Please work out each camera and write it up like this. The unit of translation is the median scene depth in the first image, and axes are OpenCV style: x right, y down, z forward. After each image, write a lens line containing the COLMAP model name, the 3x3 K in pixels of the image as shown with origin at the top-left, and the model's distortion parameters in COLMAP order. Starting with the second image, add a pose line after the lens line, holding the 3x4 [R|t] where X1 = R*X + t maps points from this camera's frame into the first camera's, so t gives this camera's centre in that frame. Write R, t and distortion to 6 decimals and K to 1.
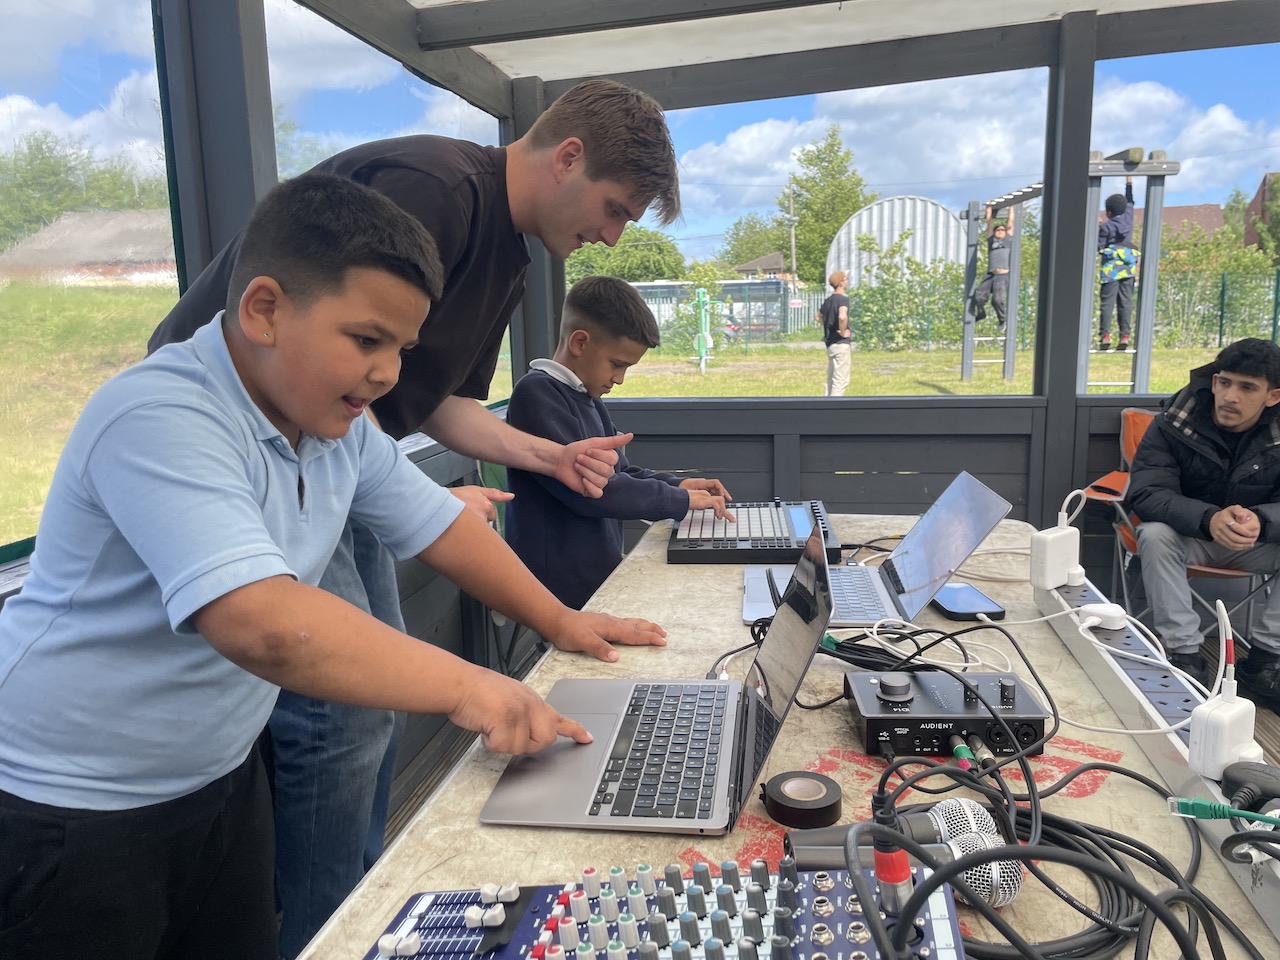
lens RADIAL K [[962.0, 0, 624.5], [0, 962.0, 462.6], [0, 0, 1]] dist [0.010187, -0.003374]
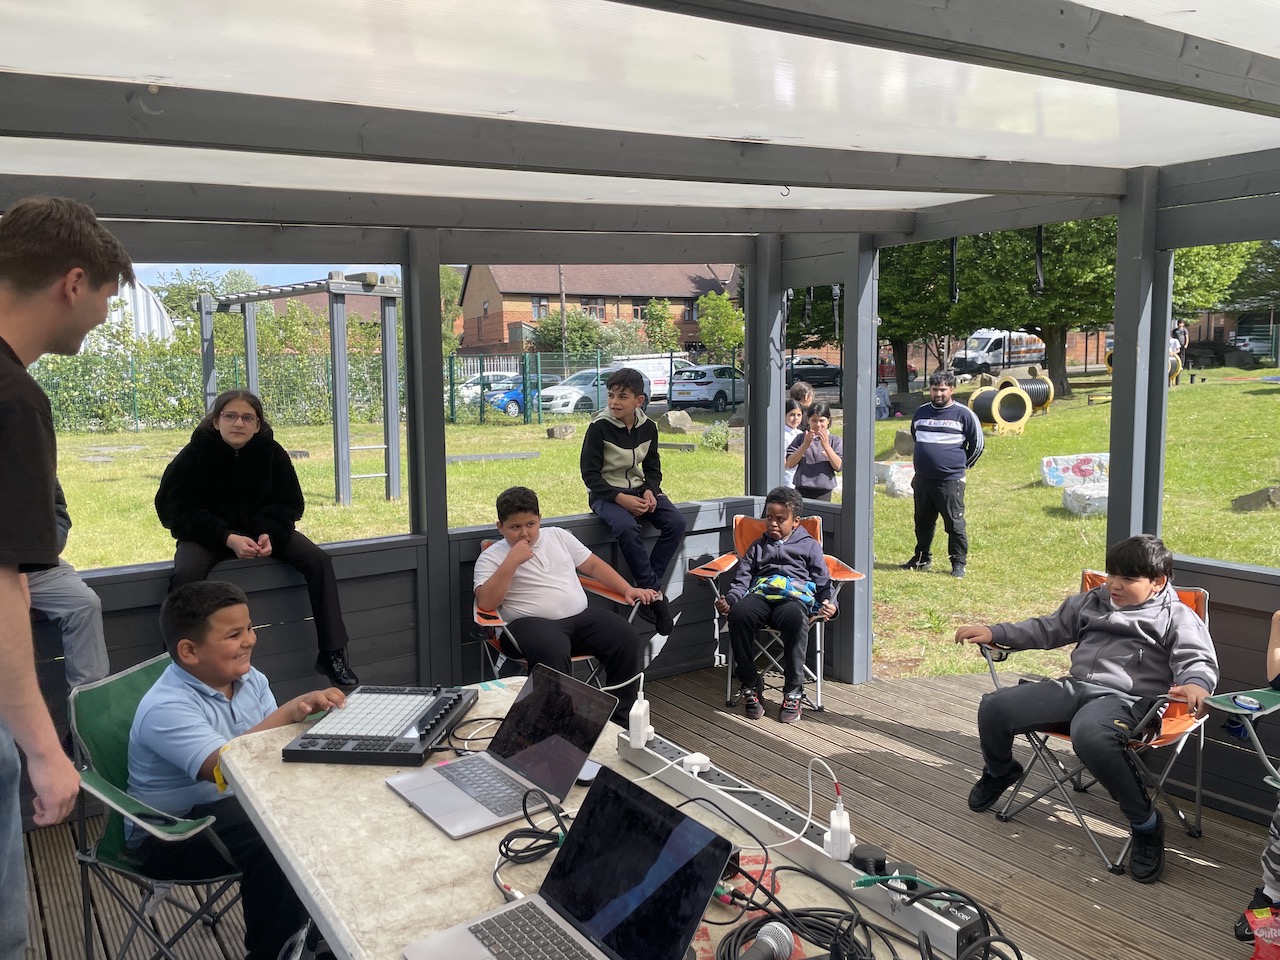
lens RADIAL K [[962.0, 0, 624.5], [0, 962.0, 462.6], [0, 0, 1]] dist [0.010187, -0.003374]
pose [[0.712179, -0.063329, 0.699135, -0.213301], [0.115971, 0.992852, -0.028201, -0.096898], [-0.692352, 0.101164, 0.714433, -0.027403]]
